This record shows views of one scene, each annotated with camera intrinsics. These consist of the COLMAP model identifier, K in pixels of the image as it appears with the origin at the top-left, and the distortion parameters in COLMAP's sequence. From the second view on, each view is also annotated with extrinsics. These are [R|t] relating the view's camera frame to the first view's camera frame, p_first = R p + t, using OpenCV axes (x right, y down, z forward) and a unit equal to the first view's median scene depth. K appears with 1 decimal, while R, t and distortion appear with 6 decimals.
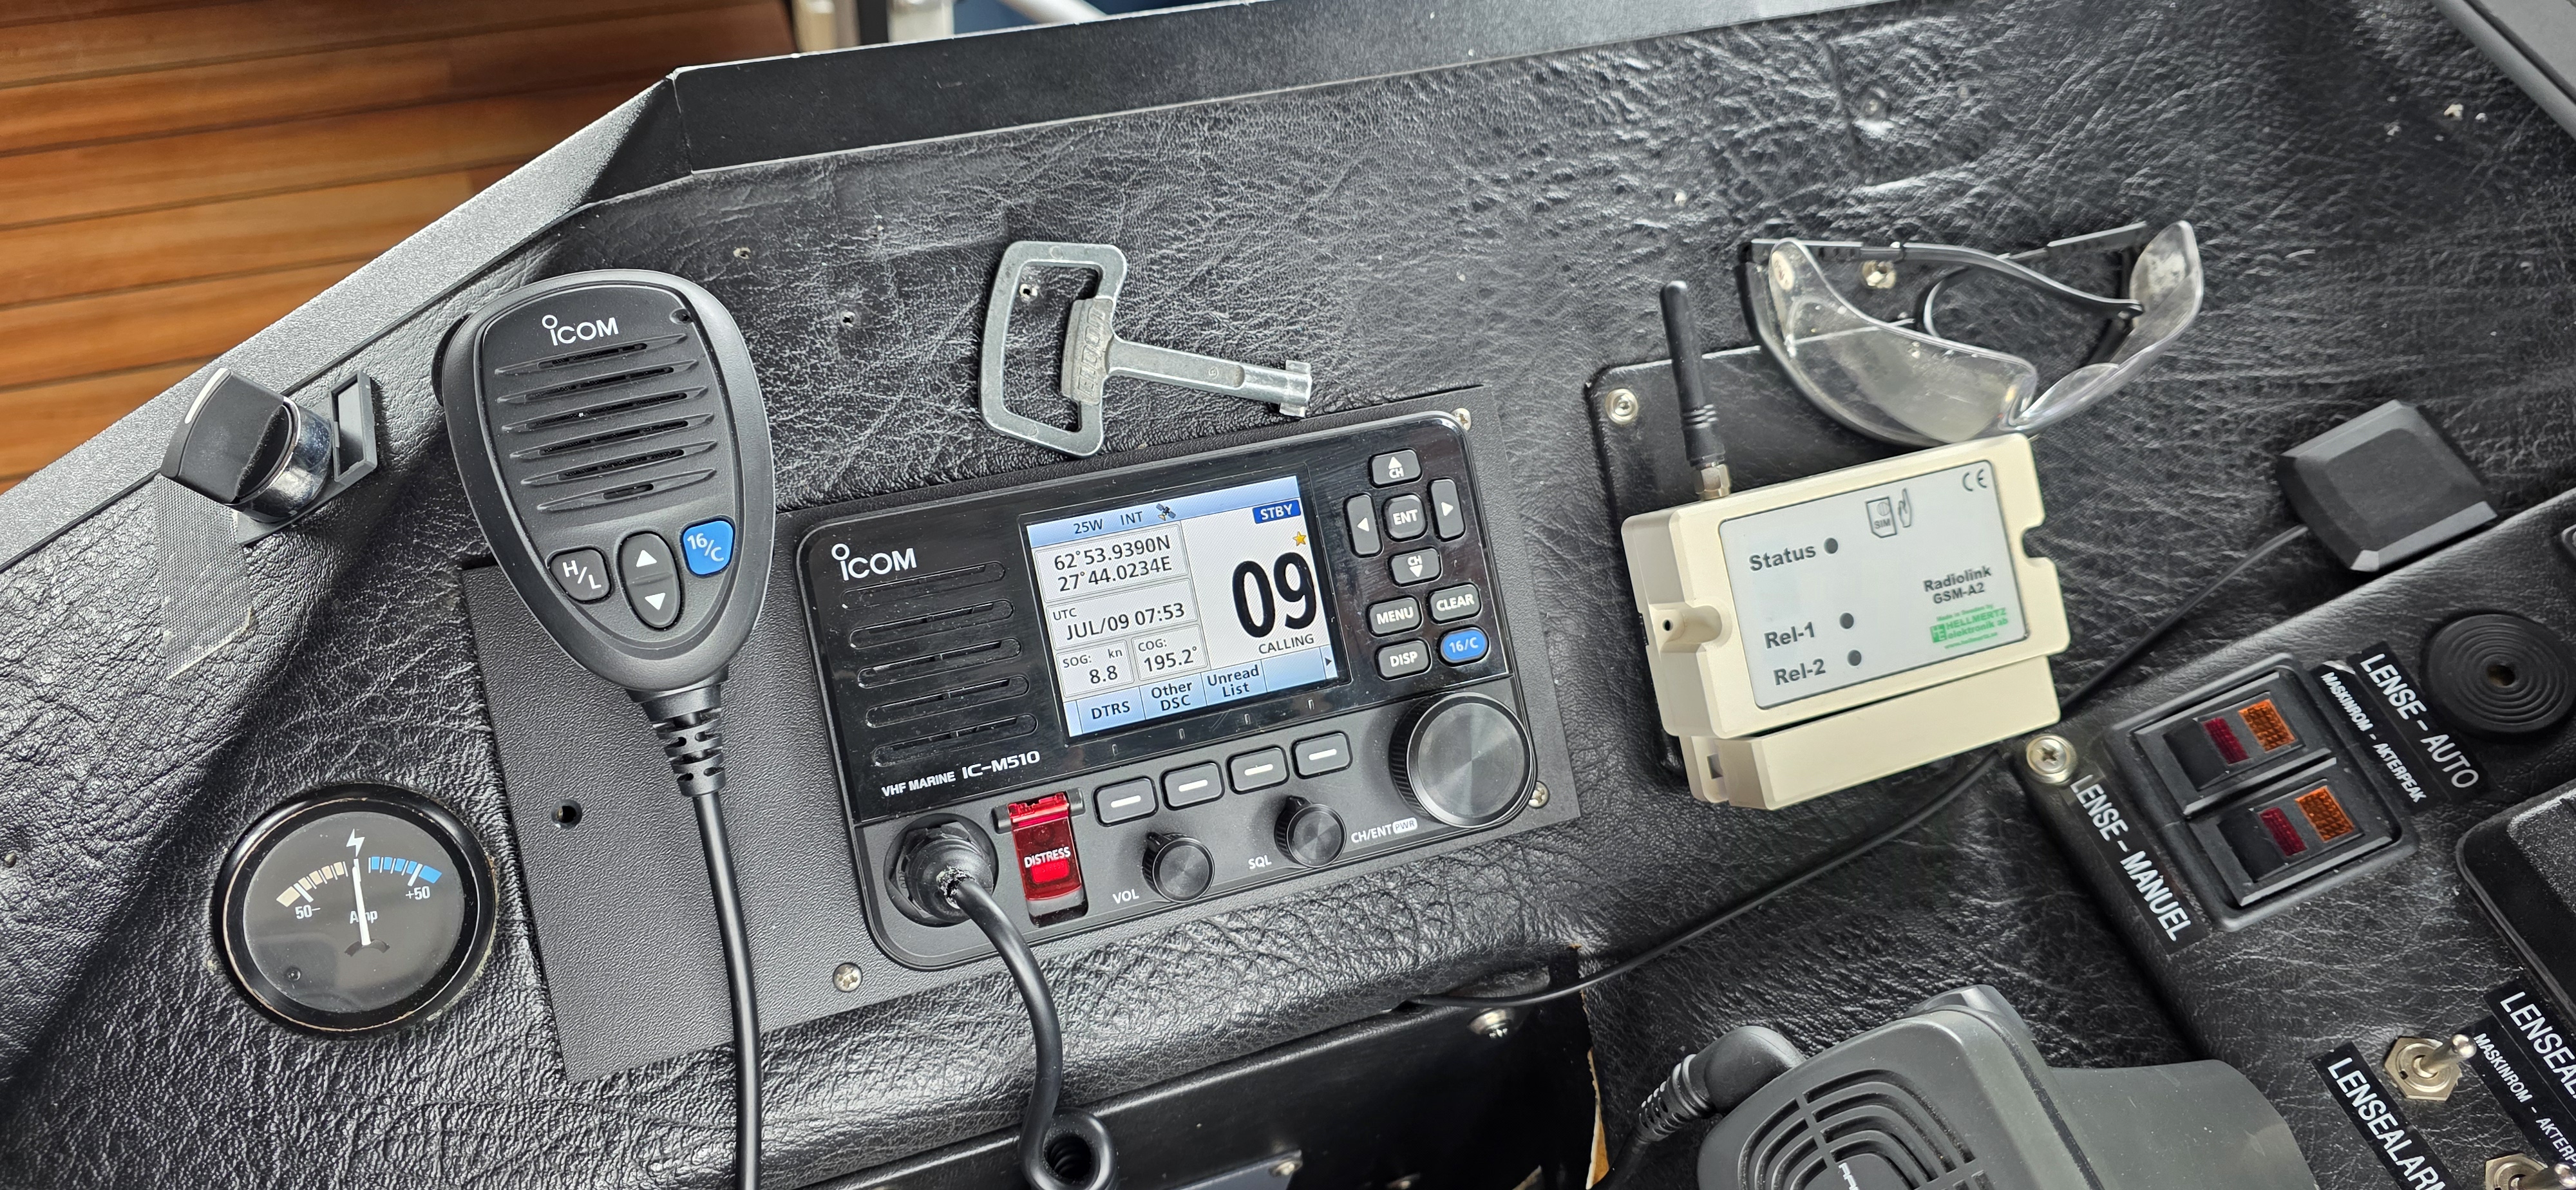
lens RADIAL K [[1770.0, 0, 1268.9], [0, 1770.0, 622.8], [0, 0, 1]] dist [0.013735, -0.027699]
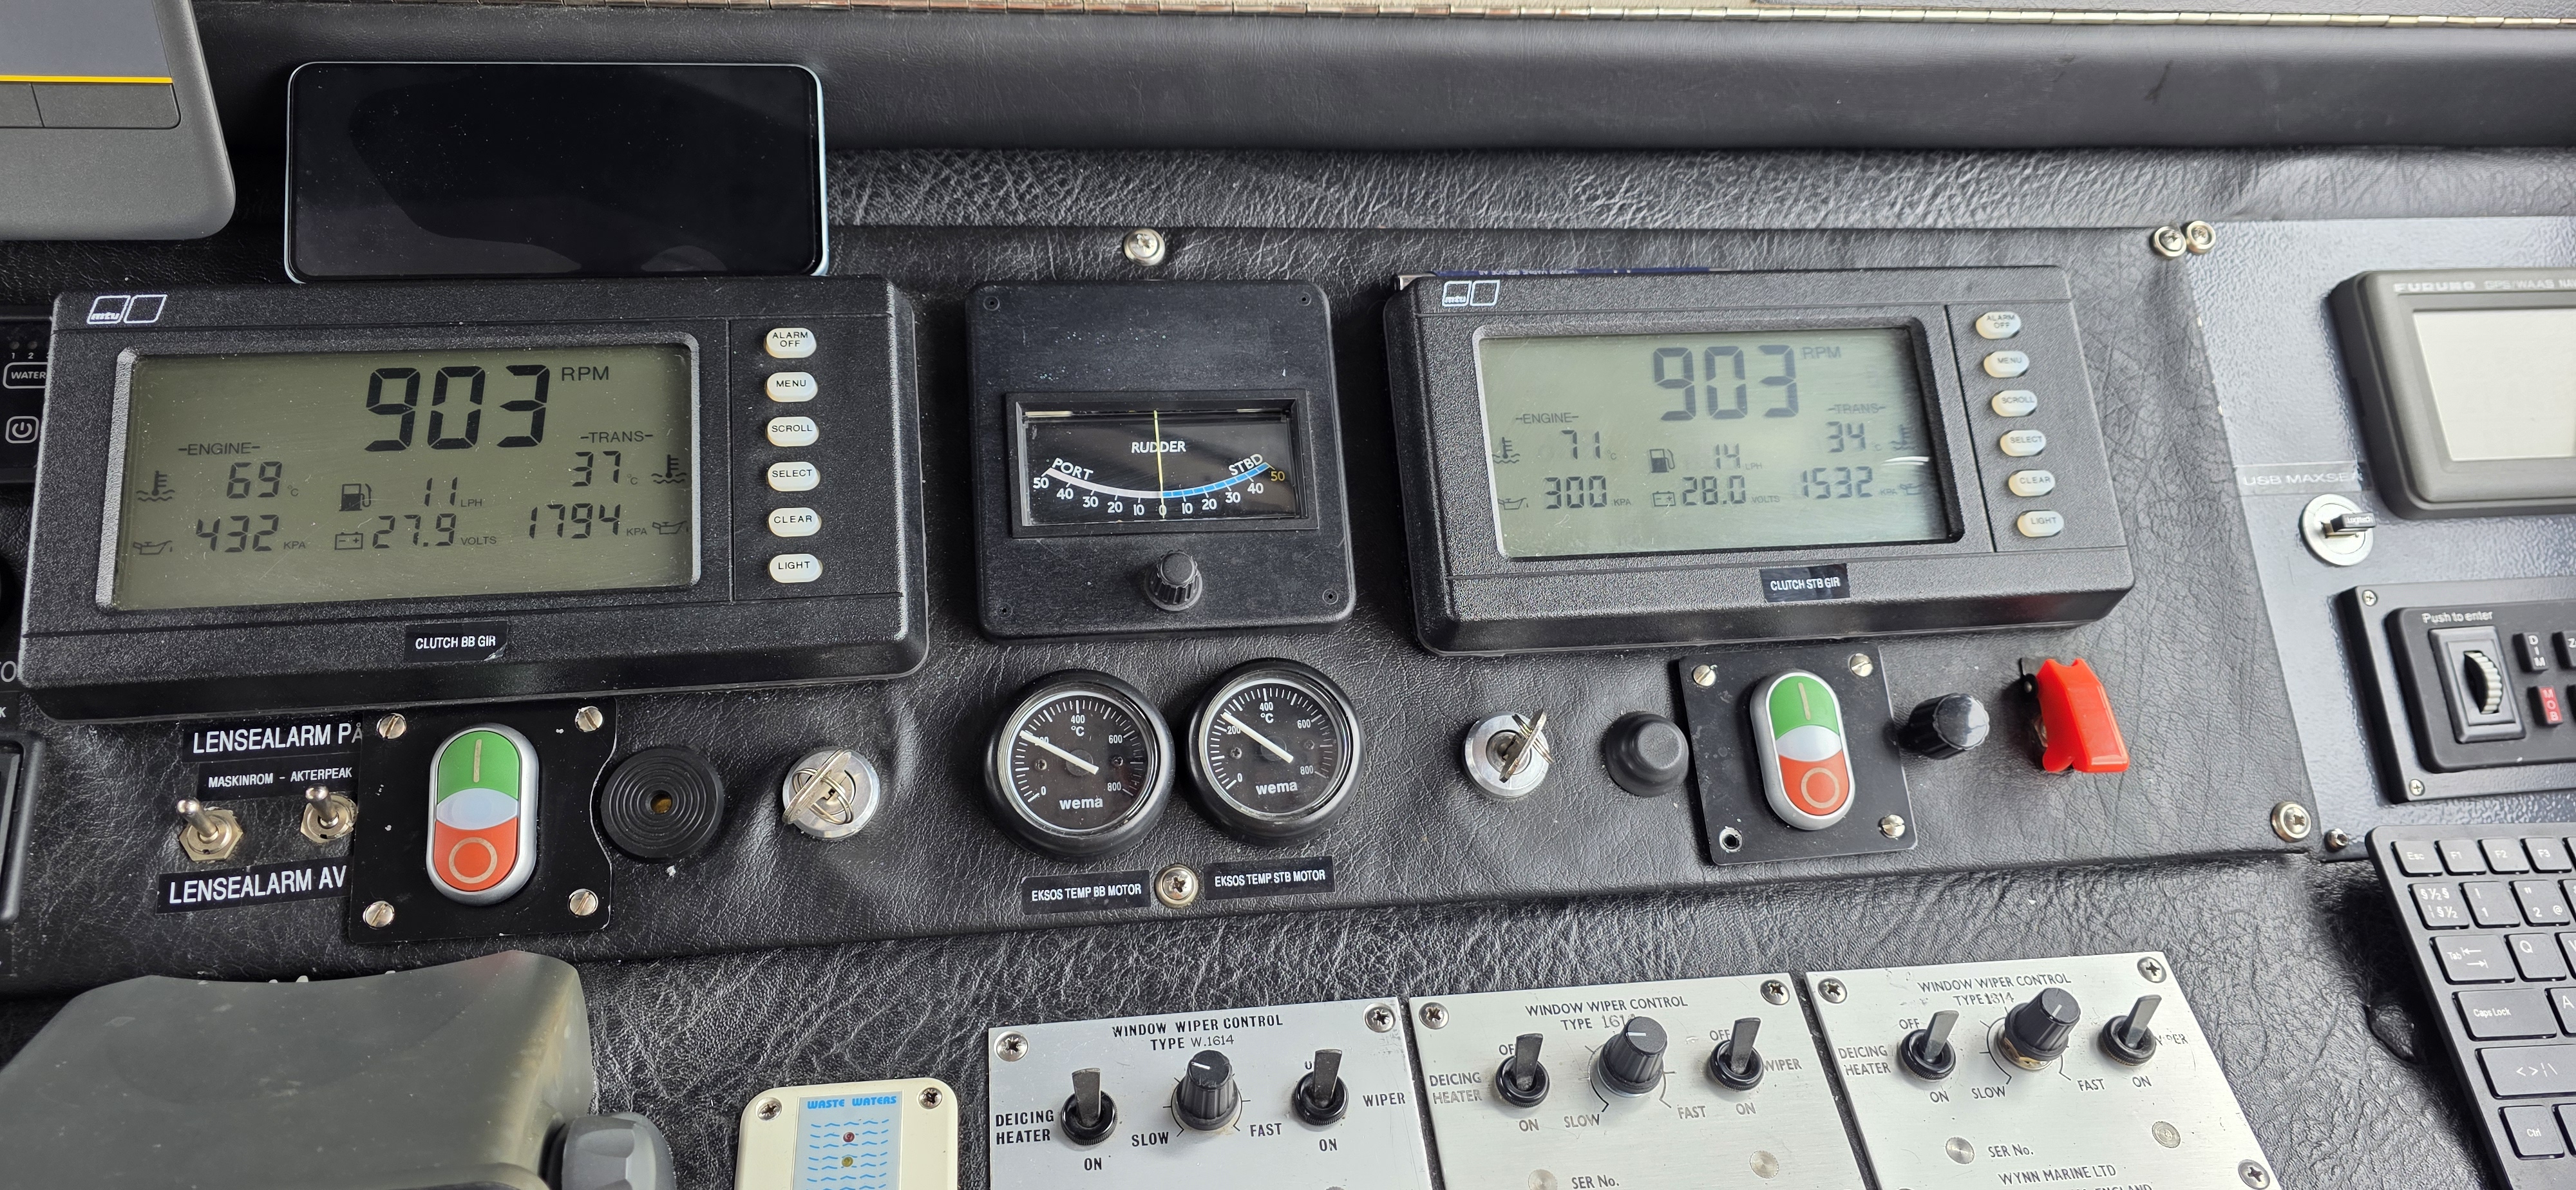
lens RADIAL K [[1770.0, 0, 1268.9], [0, 1770.0, 622.8], [0, 0, 1]] dist [0.013735, -0.027699]
pose [[0.203923, -0.778029, 0.594211, 0.190968], [0.762570, 0.506866, 0.401962, 0.228120], [-0.613924, 0.371158, 0.696663, -0.290935]]
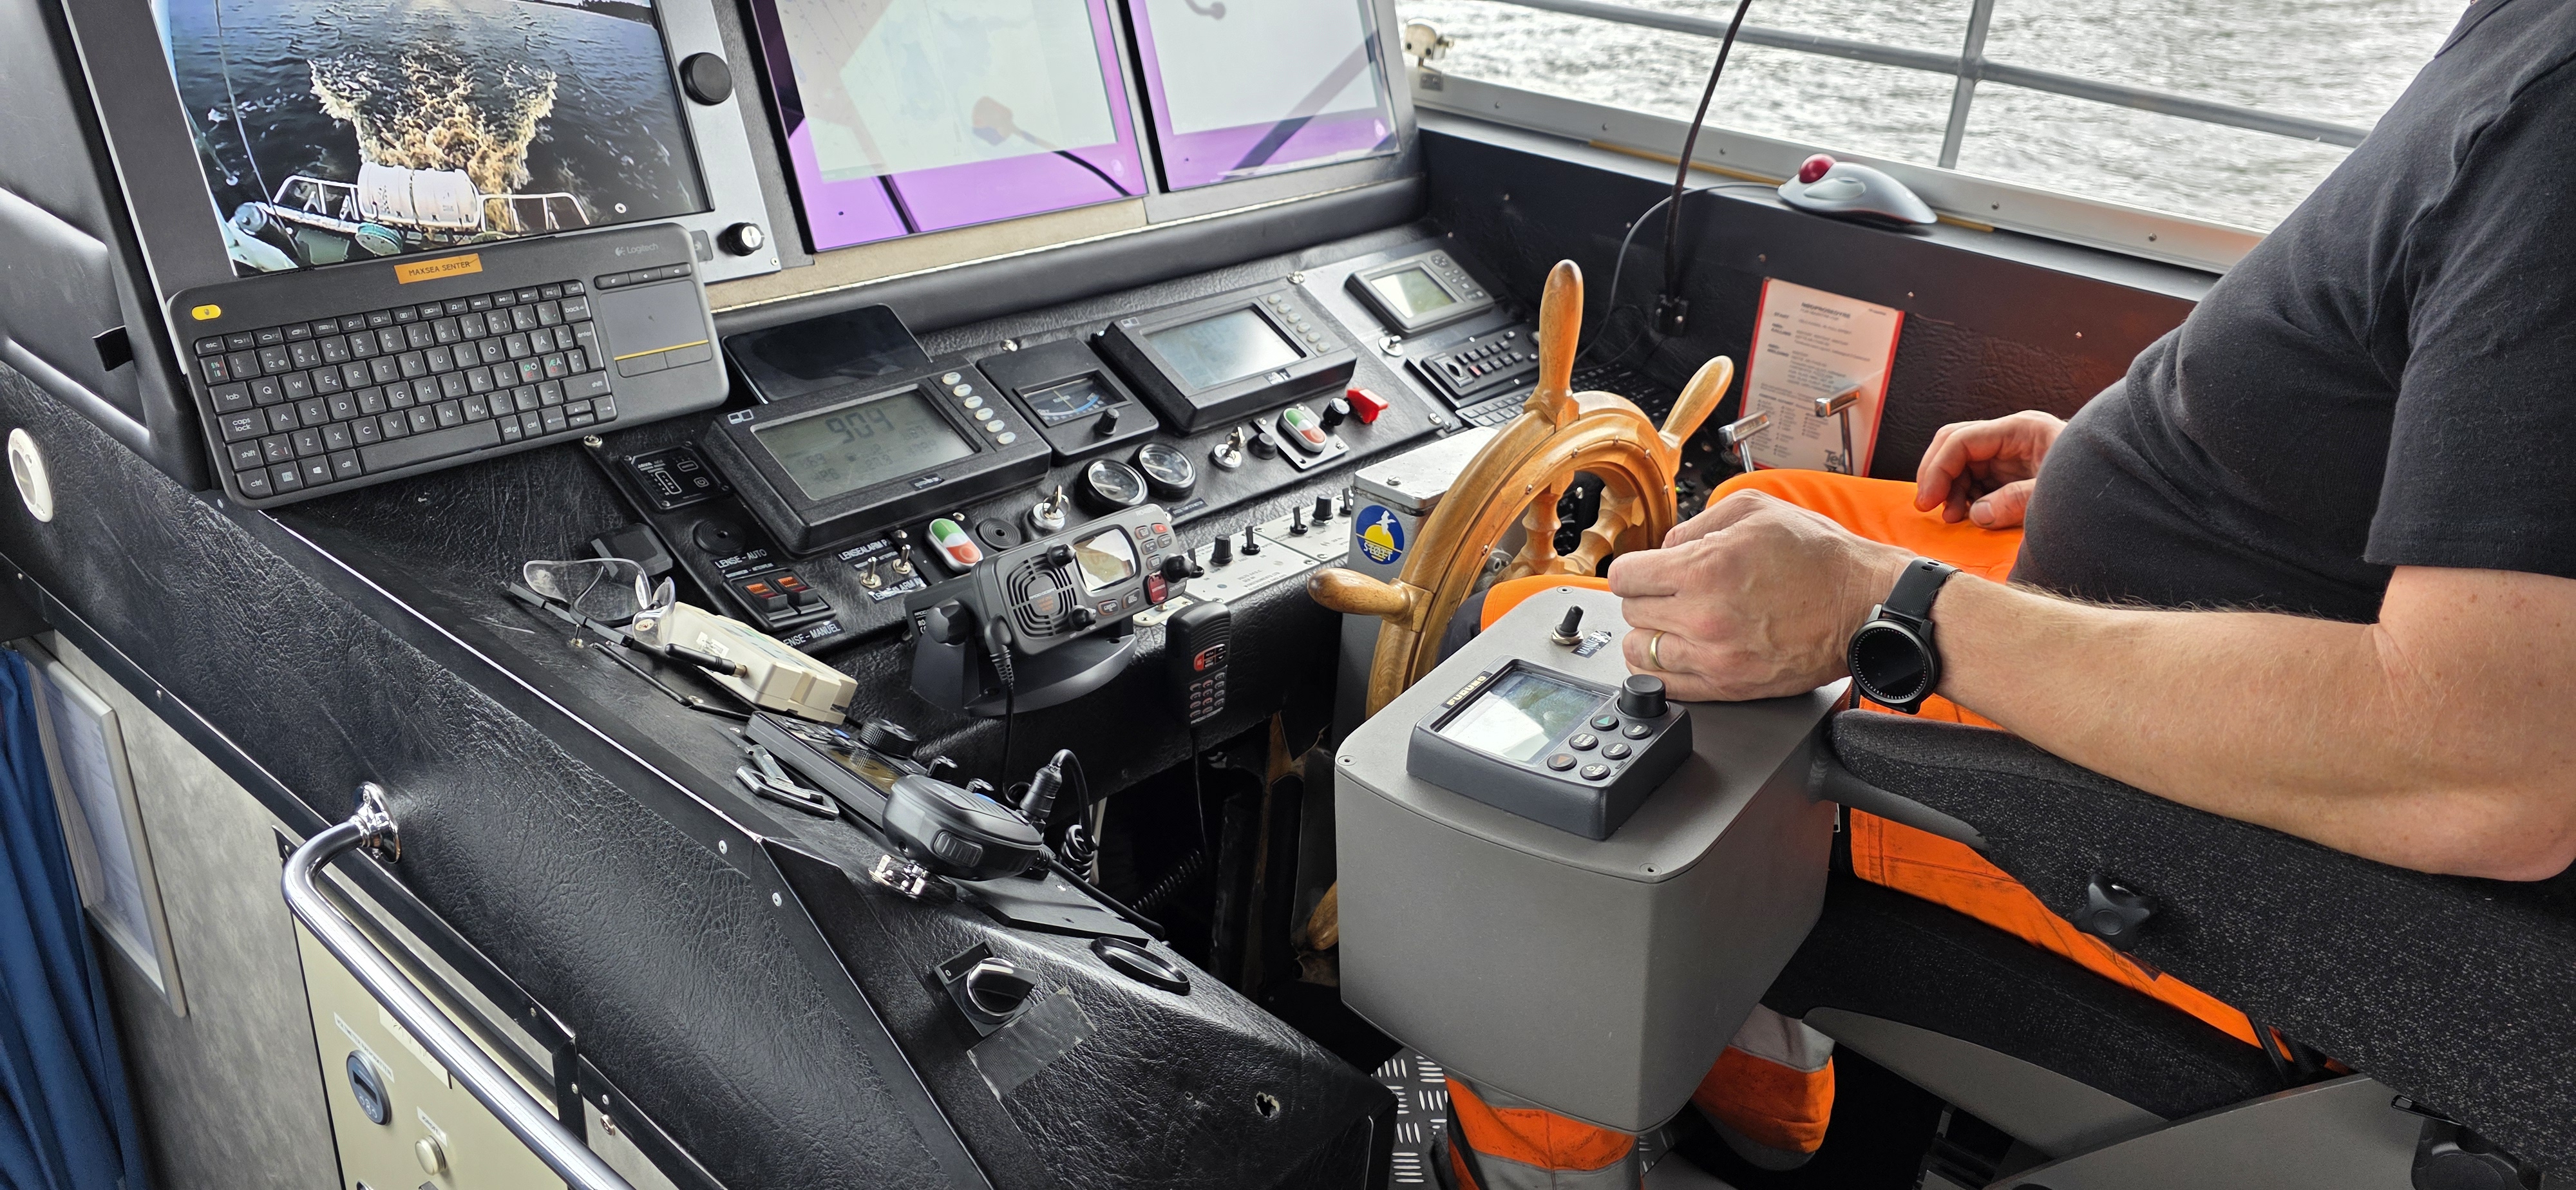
lens RADIAL K [[1770.0, 0, 1268.9], [0, 1770.0, 622.8], [0, 0, 1]] dist [0.013735, -0.027699]
pose [[-0.490390, -0.498790, 0.714651, -1.729087], [0.640214, 0.350196, 0.683731, -1.250058], [-0.591306, 0.792825, 0.147600, 0.208806]]
